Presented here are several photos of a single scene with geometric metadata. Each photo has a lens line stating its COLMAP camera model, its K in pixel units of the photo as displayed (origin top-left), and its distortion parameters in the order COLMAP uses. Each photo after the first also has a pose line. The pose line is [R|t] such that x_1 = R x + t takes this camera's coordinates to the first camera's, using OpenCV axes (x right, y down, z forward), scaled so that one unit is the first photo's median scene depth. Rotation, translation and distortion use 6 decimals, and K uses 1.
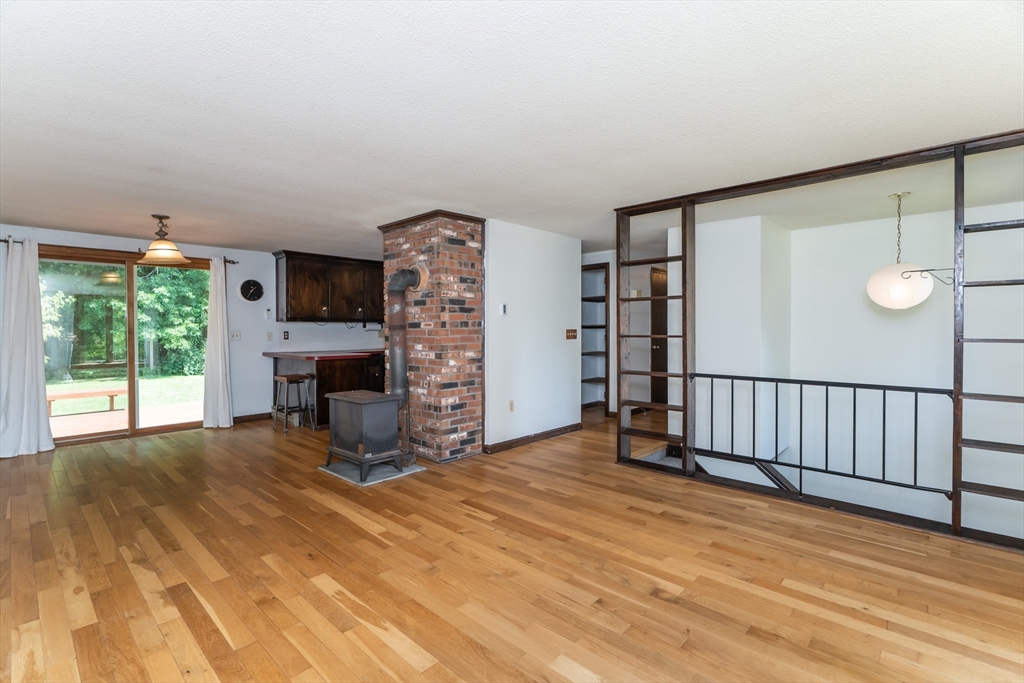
lens RADIAL K [[462.1, 0, 504.1], [0, 462.1, 331.4], [0, 0, 1]] dist [-0.004152, 0.000440]
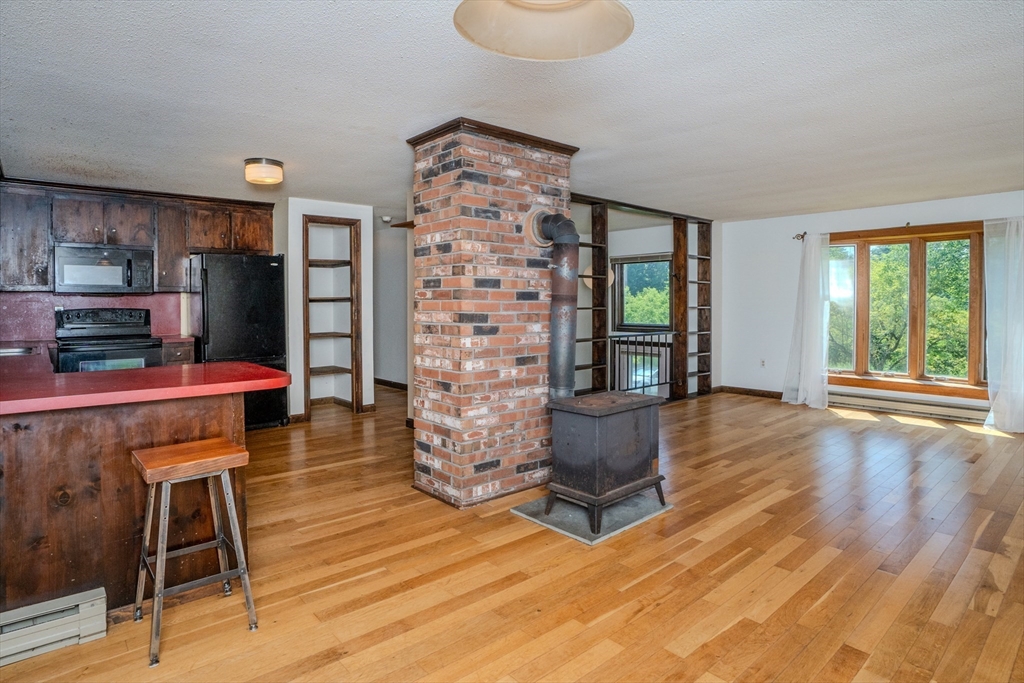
lens RADIAL K [[559.5, 0, 497.3], [0, 559.5, 306.3], [0, 0, 1]] dist [-0.019035, 0.009867]
pose [[0.096958, -0.002801, 0.995285, -1.388049], [0.005906, 0.999980, 0.002238, 0.000024], [-0.995271, 0.005661, 0.096973, 1.327798]]
